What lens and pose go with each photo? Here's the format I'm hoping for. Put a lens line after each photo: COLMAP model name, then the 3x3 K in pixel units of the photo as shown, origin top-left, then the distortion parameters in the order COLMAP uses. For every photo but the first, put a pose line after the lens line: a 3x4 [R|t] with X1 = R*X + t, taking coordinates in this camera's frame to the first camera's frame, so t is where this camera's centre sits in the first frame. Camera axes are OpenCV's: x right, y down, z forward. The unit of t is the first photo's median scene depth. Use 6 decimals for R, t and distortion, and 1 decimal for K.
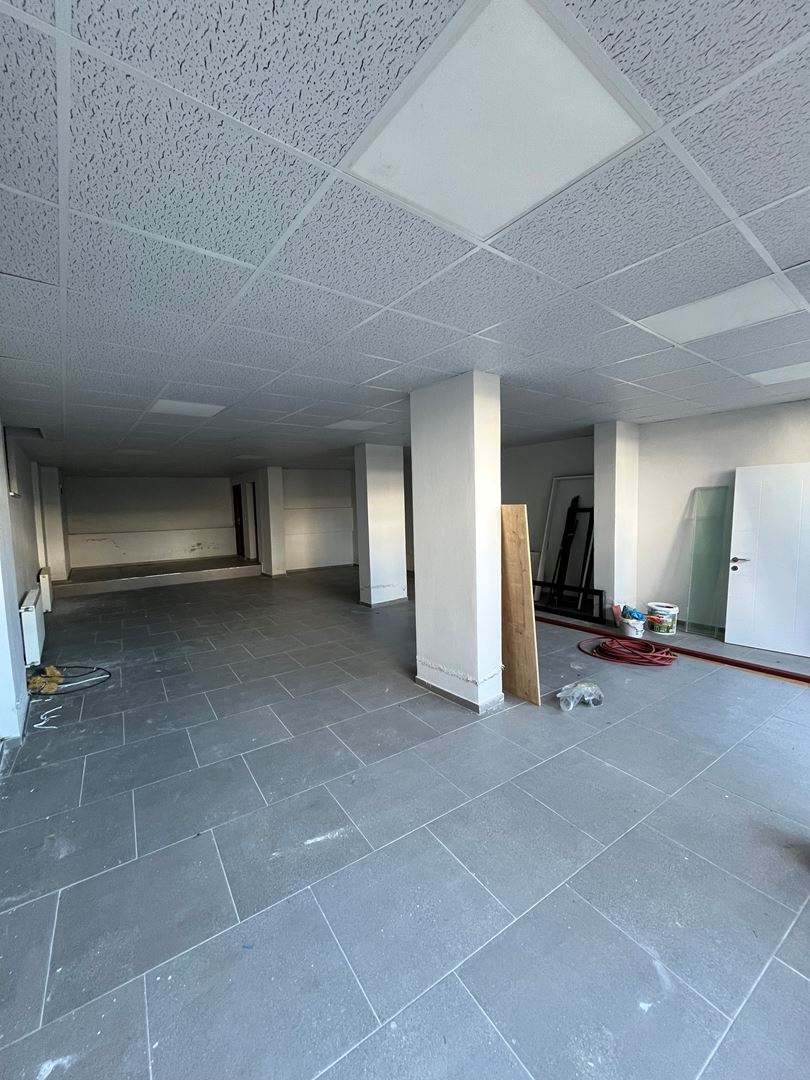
lens RADIAL K [[434.6, 0, 402.4], [0, 434.6, 538.9], [0, 0, 1]] dist [-0.000084, 0.000477]
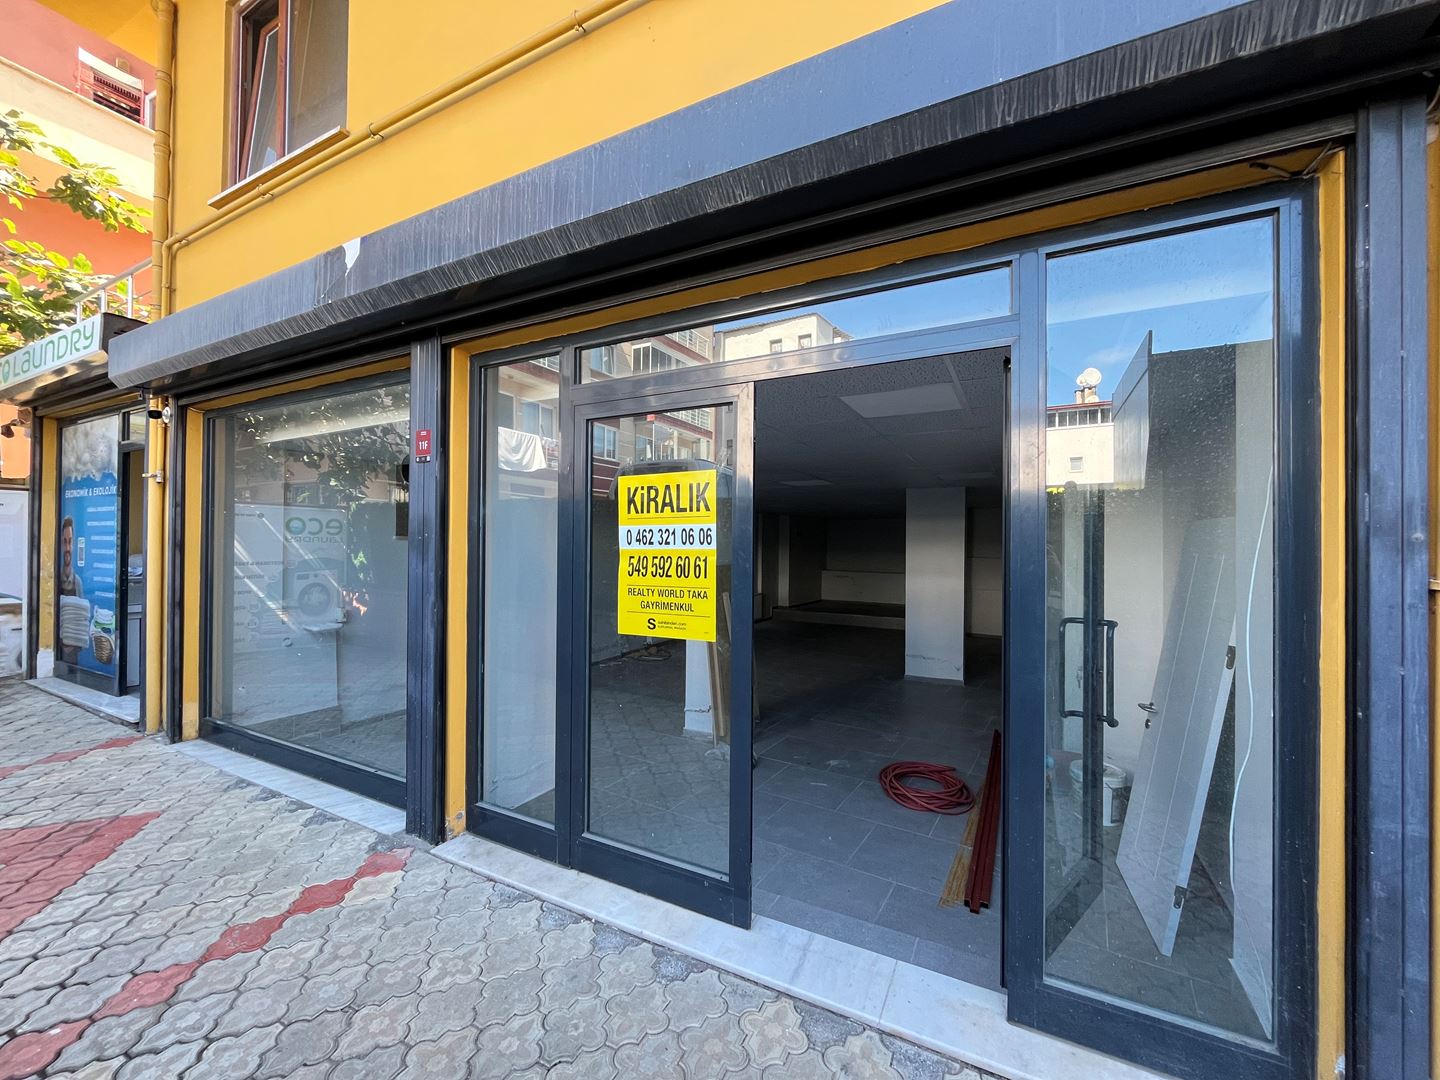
lens RADIAL K [[579.5, 0, 718.6], [0, 579.5, 542.0], [0, 0, 1]] dist [-0.000084, 0.000477]
pose [[0.414213, 0.024826, -0.909842, 1.233916], [-0.092518, 0.995599, -0.014953, -0.090101], [0.905466, 0.090370, 0.414686, 0.266982]]
